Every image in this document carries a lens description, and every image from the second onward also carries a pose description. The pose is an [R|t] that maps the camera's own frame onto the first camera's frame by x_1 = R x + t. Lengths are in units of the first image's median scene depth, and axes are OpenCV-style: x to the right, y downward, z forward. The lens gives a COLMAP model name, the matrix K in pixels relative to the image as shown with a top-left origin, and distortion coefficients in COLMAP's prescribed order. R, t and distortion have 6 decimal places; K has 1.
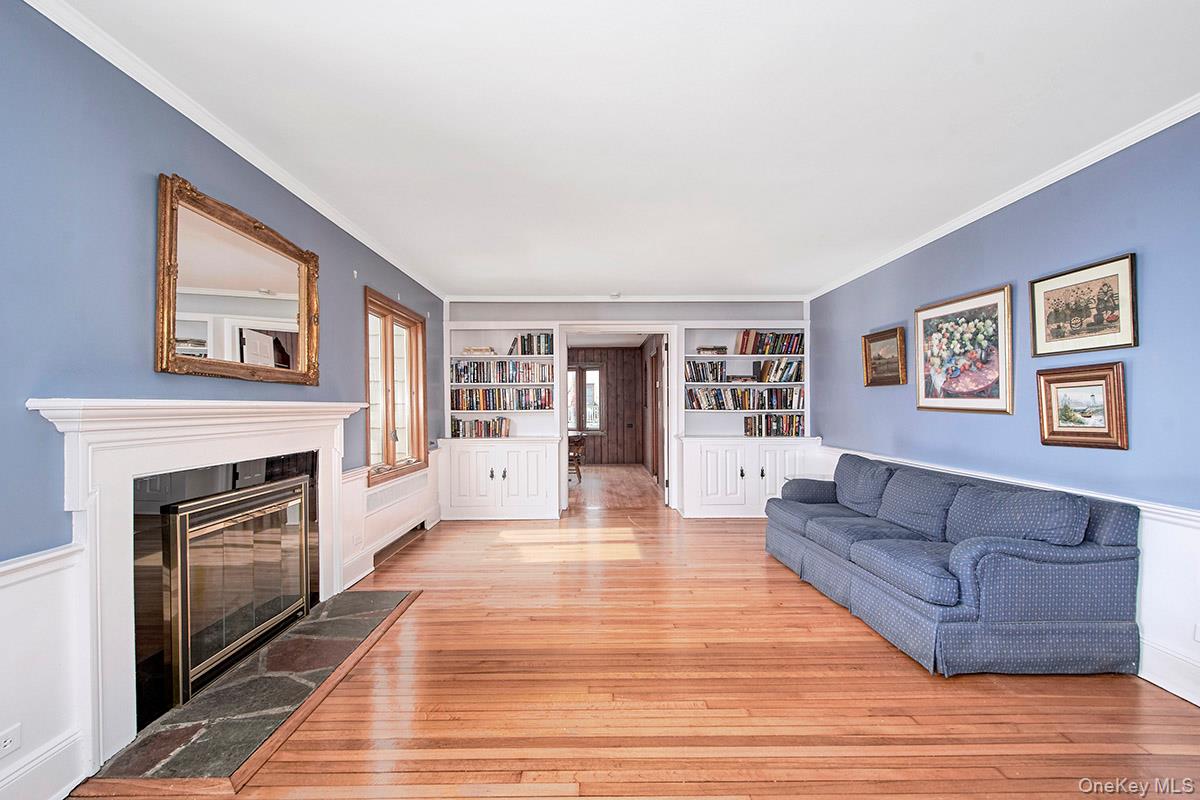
lens RADIAL K [[522.1, 0, 595.2], [0, 522.1, 407.9], [0, 0, 1]] dist [0.001267, -0.003545]
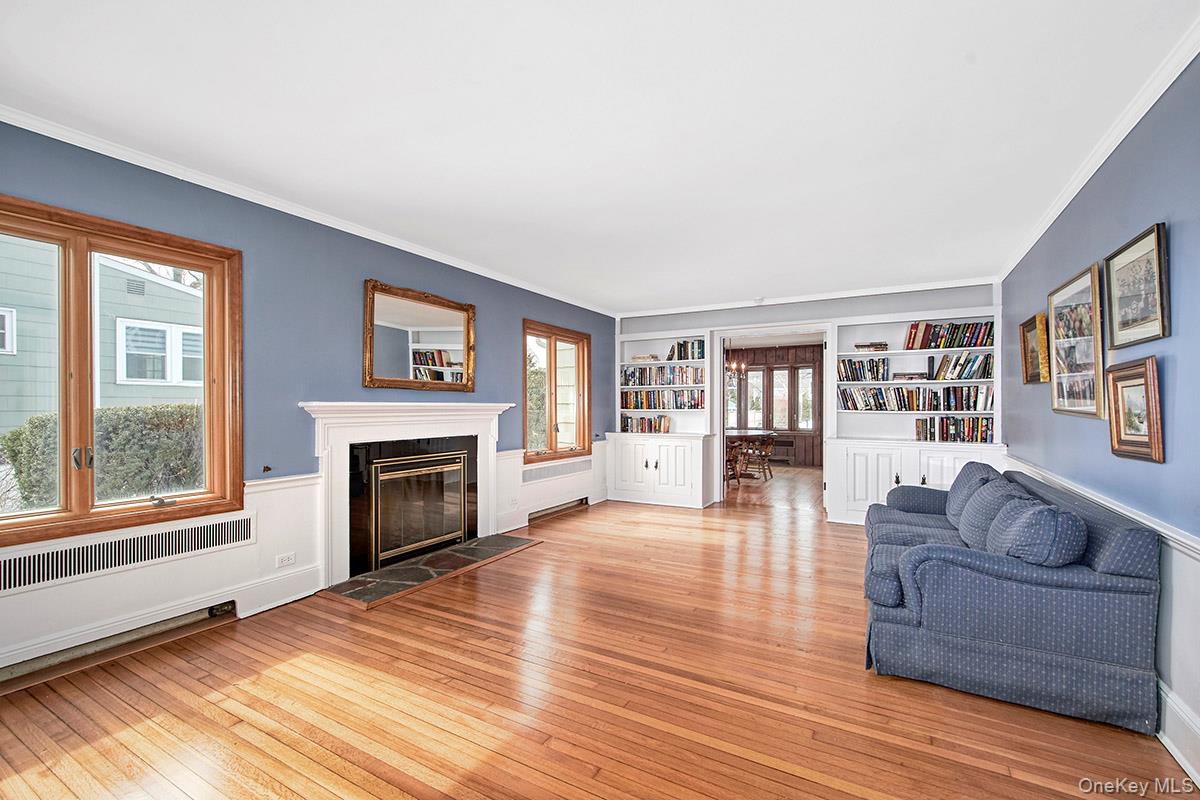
lens RADIAL K [[522.1, 0, 592.6], [0, 522.1, 406.1], [0, 0, 1]] dist [0.001267, -0.003545]
pose [[0.862389, 0.004589, -0.506226, 0.486818], [-0.005317, 0.999986, 0.000007, -0.003484], [0.506219, 0.002686, 0.862401, -0.112573]]
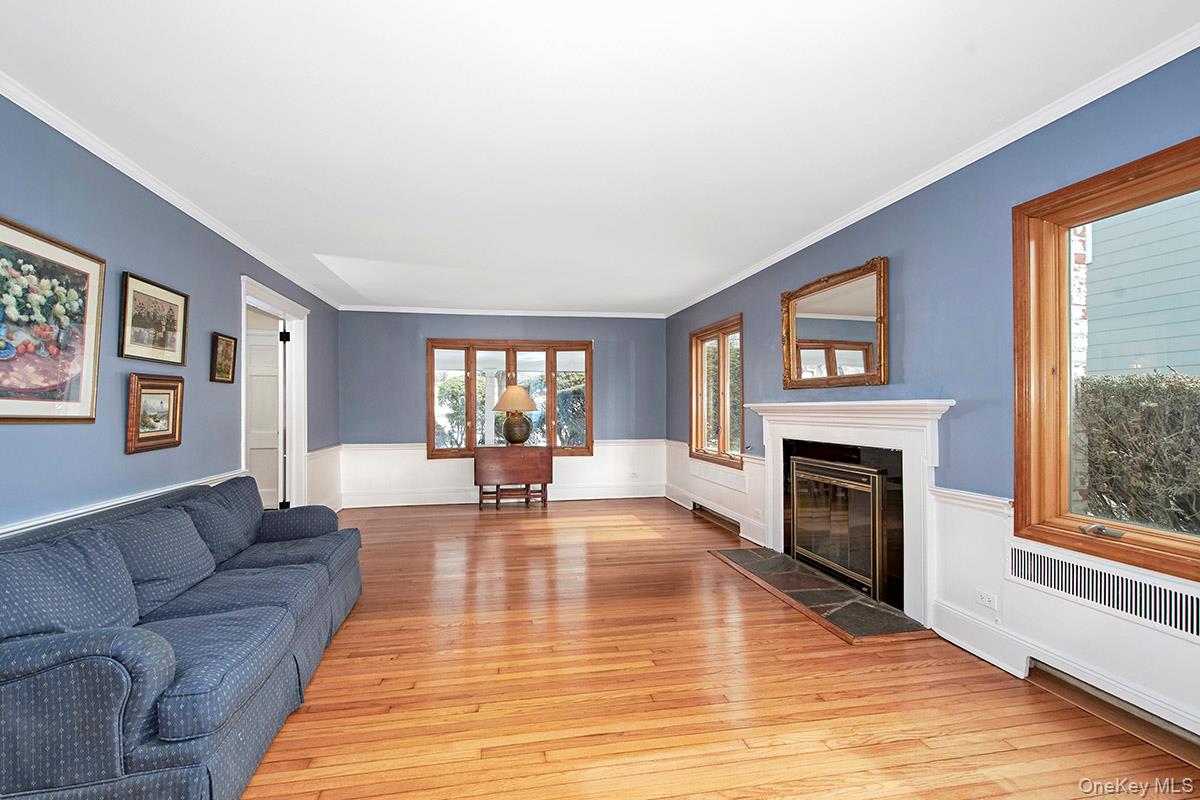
lens RADIAL K [[522.1, 0, 588.7], [0, 522.1, 396.4], [0, 0, 1]] dist [0.001267, -0.003545]
pose [[-0.984069, 0.006131, -0.177682, 0.191906], [0.009899, 0.999744, -0.020327, -0.003841], [0.177512, -0.021762, -0.983878, 1.768307]]
